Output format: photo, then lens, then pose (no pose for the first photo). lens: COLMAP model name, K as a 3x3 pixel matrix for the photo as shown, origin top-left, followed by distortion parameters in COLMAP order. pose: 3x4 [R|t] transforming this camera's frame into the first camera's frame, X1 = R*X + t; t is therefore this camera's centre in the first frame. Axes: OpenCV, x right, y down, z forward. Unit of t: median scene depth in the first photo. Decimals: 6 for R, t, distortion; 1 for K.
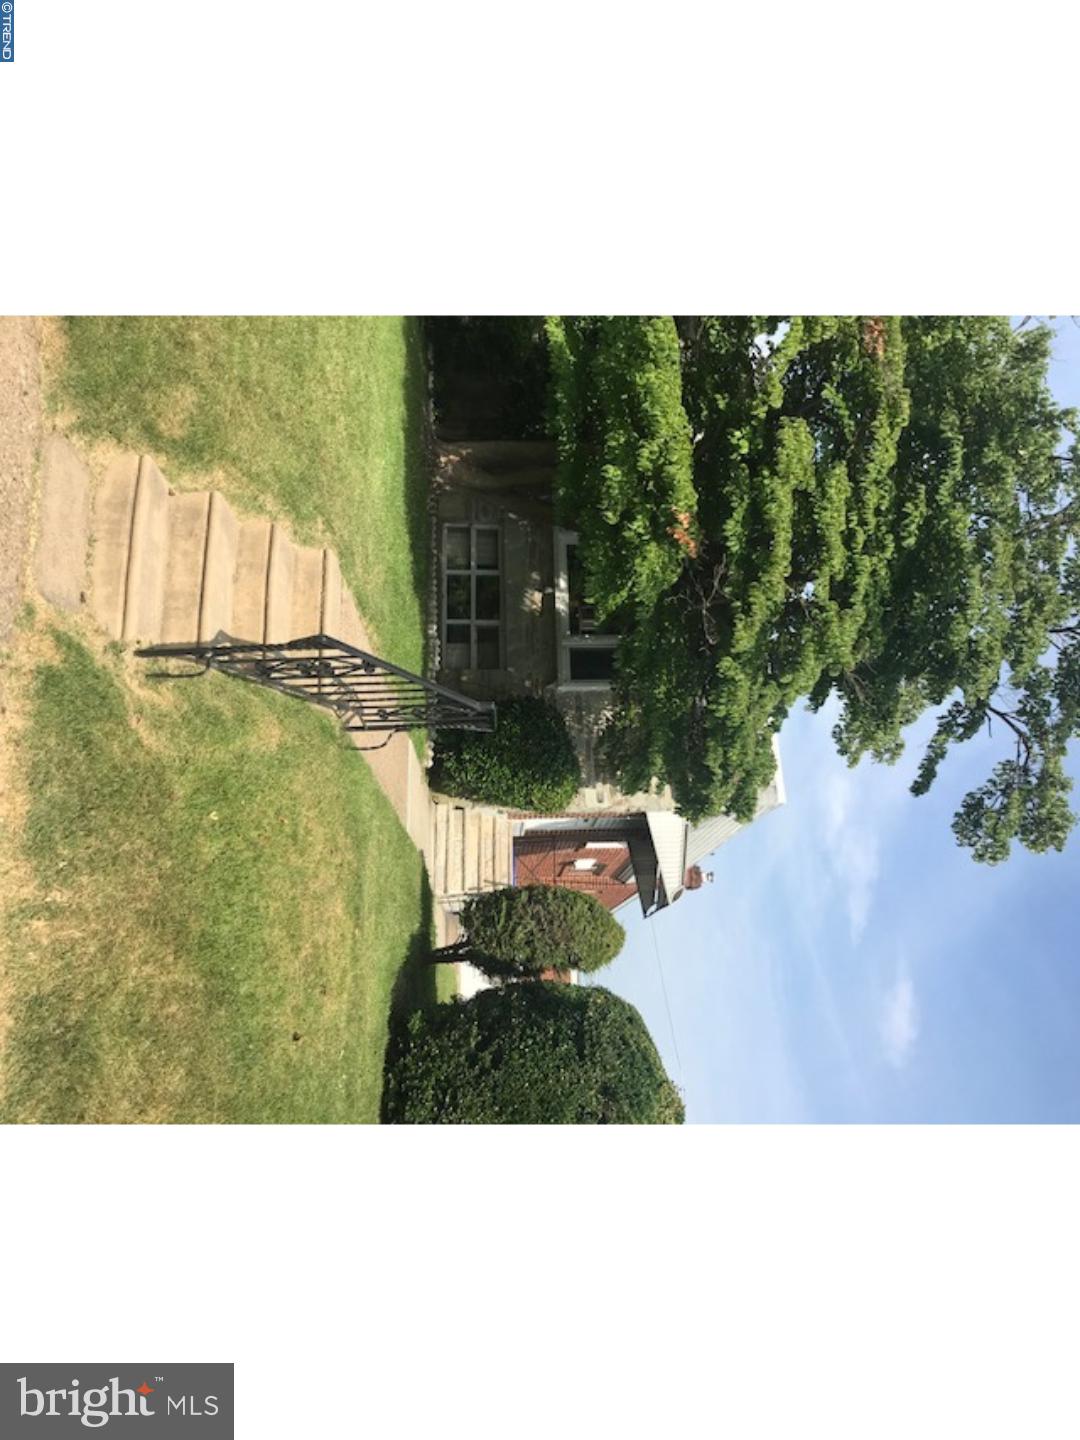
lens RADIAL K [[874.5, 0, 538.7], [0, 874.5, 725.4], [0, 0, 1]] dist [0.003938, 0.000250]
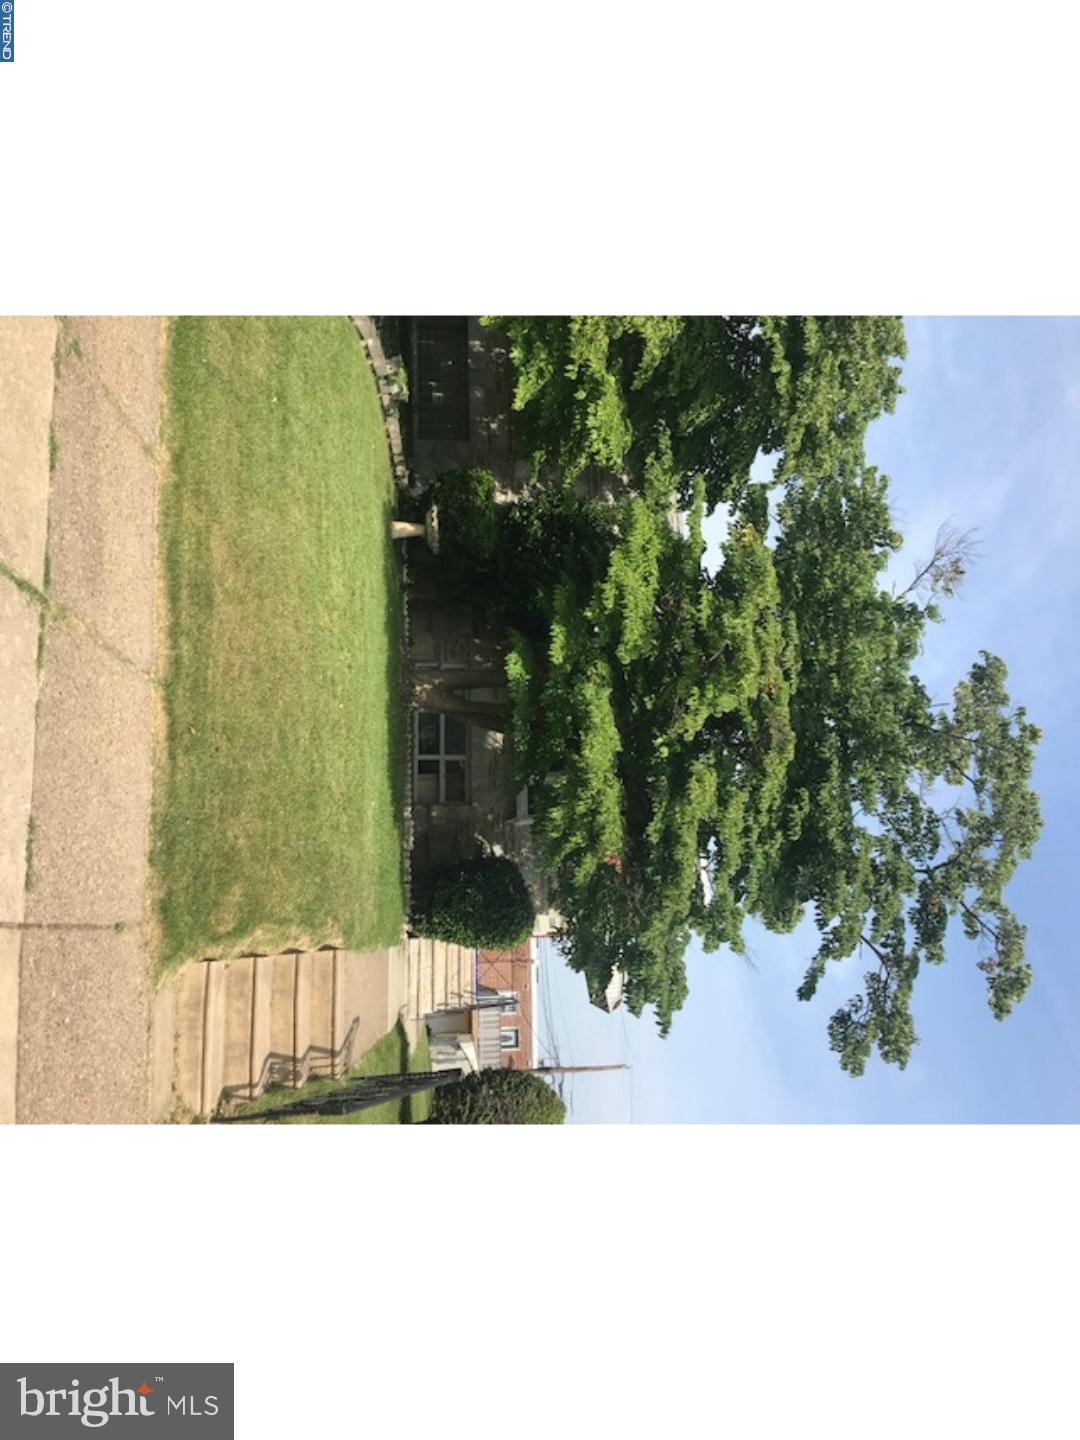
lens RADIAL K [[874.5, 0, 540.2], [0, 874.5, 714.2], [0, 0, 1]] dist [0.003938, 0.000250]
pose [[0.999063, 0.008593, 0.042426, 0.005159], [-0.011660, 0.997294, 0.072592, -0.429091], [-0.041688, -0.073018, 0.996459, -0.200961]]
